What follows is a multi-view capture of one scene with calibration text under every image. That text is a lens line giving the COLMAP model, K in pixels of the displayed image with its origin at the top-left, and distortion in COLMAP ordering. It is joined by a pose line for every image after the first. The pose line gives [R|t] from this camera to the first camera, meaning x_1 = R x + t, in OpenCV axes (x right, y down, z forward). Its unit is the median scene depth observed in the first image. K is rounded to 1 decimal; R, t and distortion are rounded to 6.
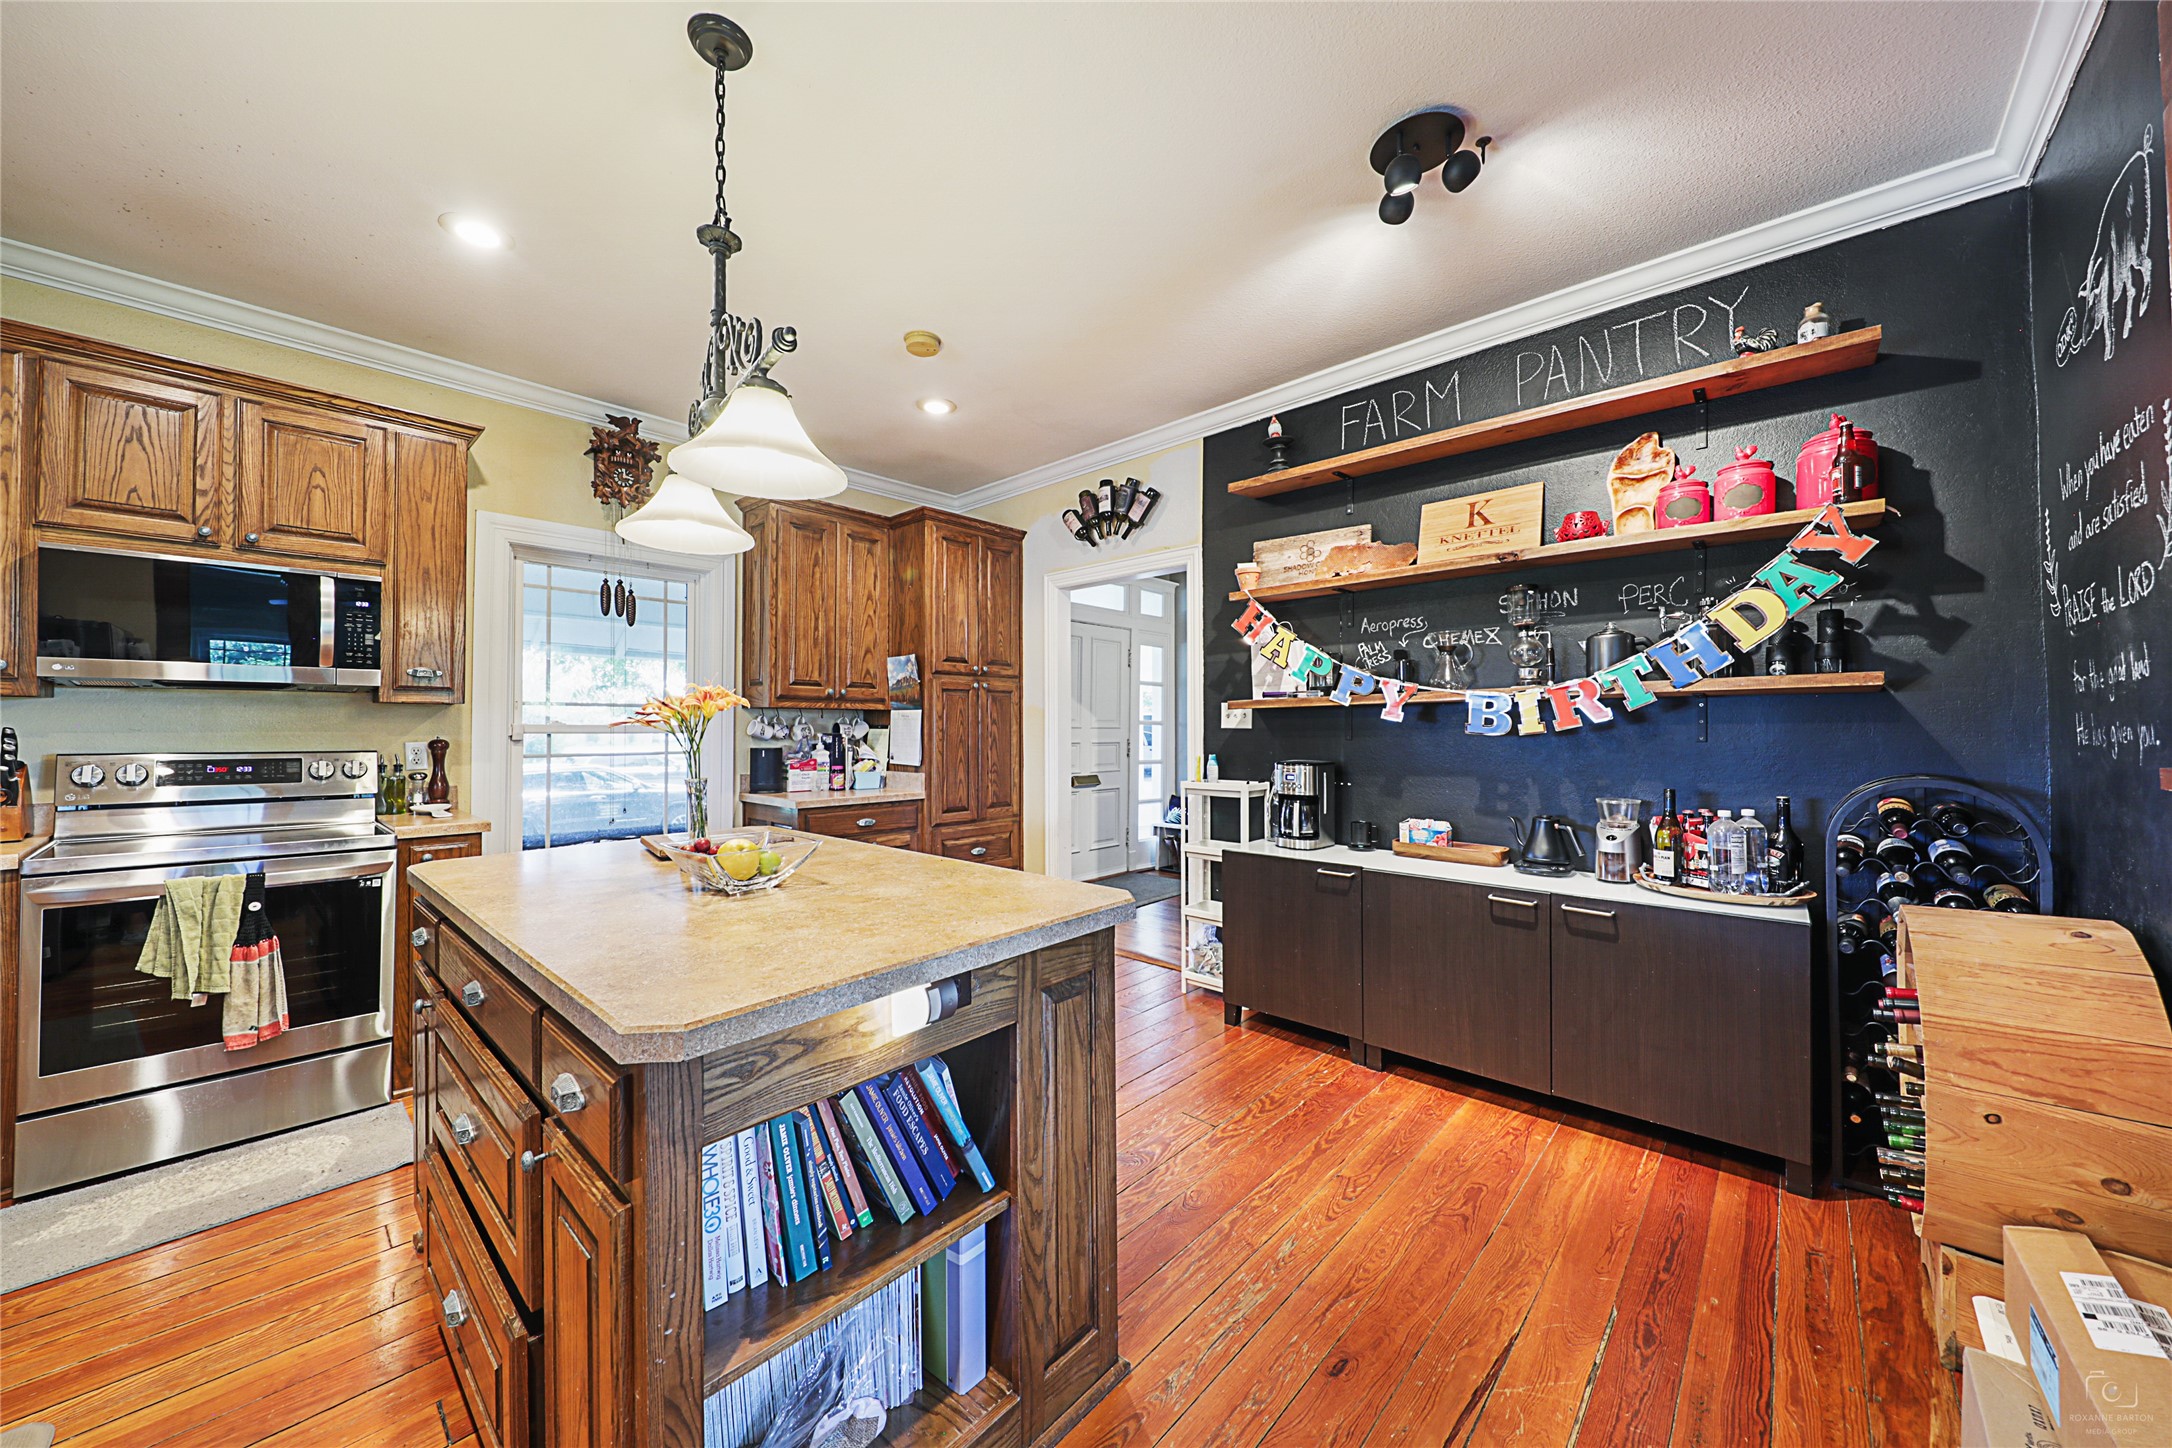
lens RADIAL K [[782.3, 0, 1084.1], [0, 782.3, 711.7], [0, 0, 1]] dist [0.006426, -0.002661]
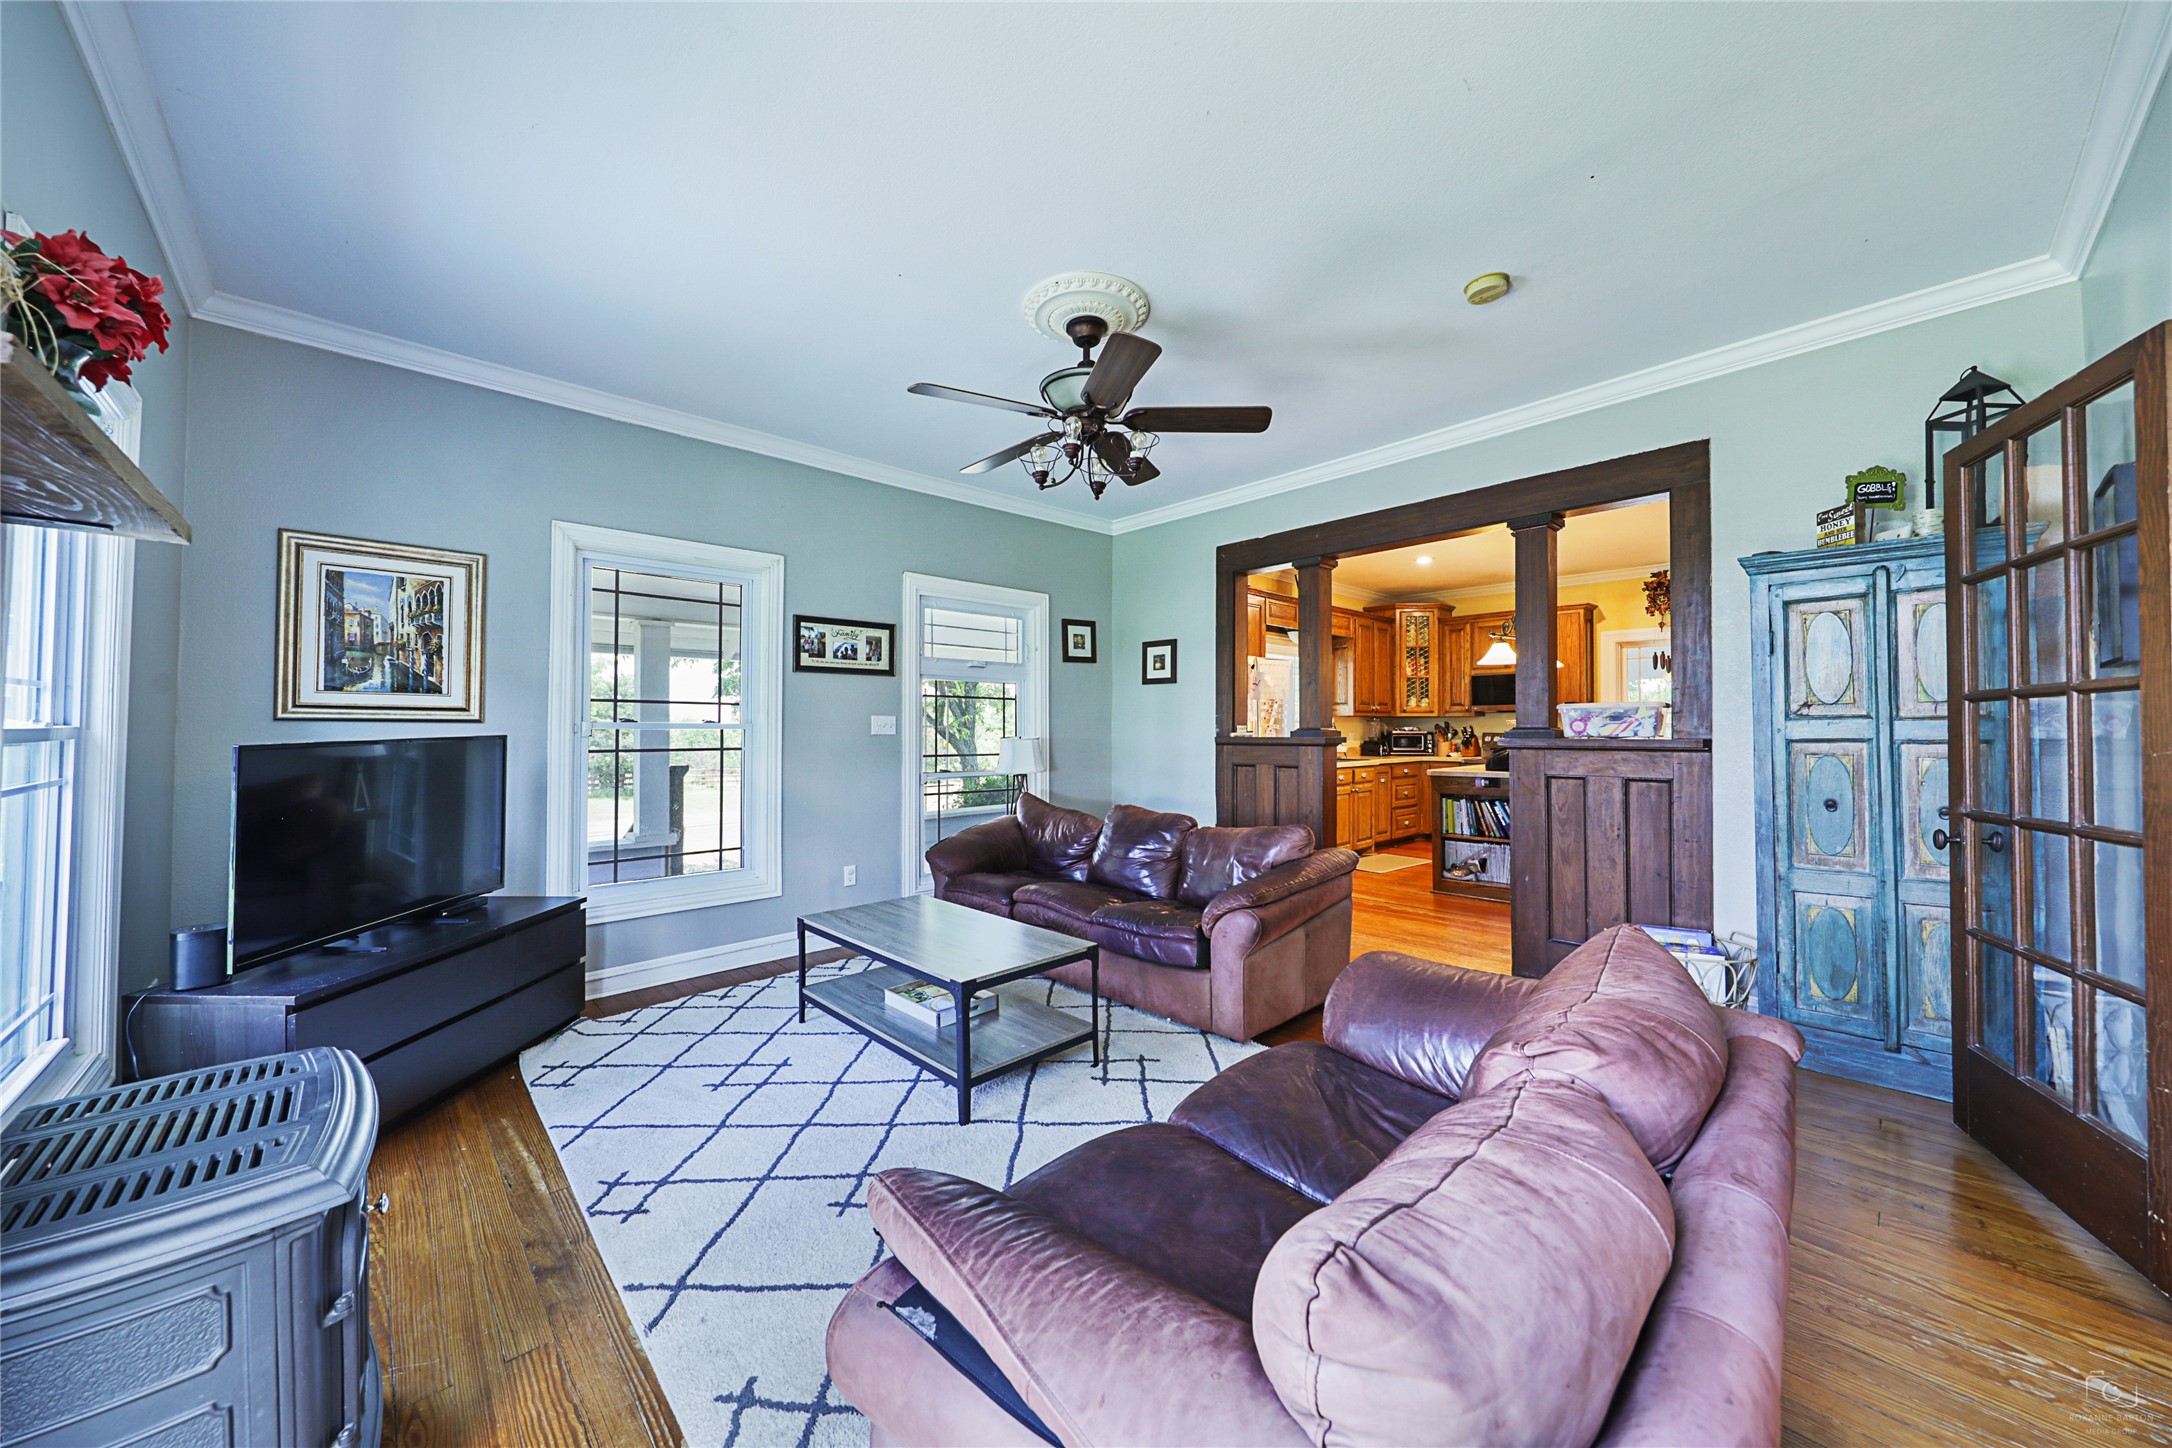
lens RADIAL K [[782.3, 0, 1101.2], [0, 782.3, 732.2], [0, 0, 1]] dist [0.006426, -0.002661]
pose [[-0.042815, 0.007259, -0.999057, 1.654669], [0.022651, 0.999724, 0.006293, -0.006143], [0.998826, -0.022360, -0.042968, -0.395376]]
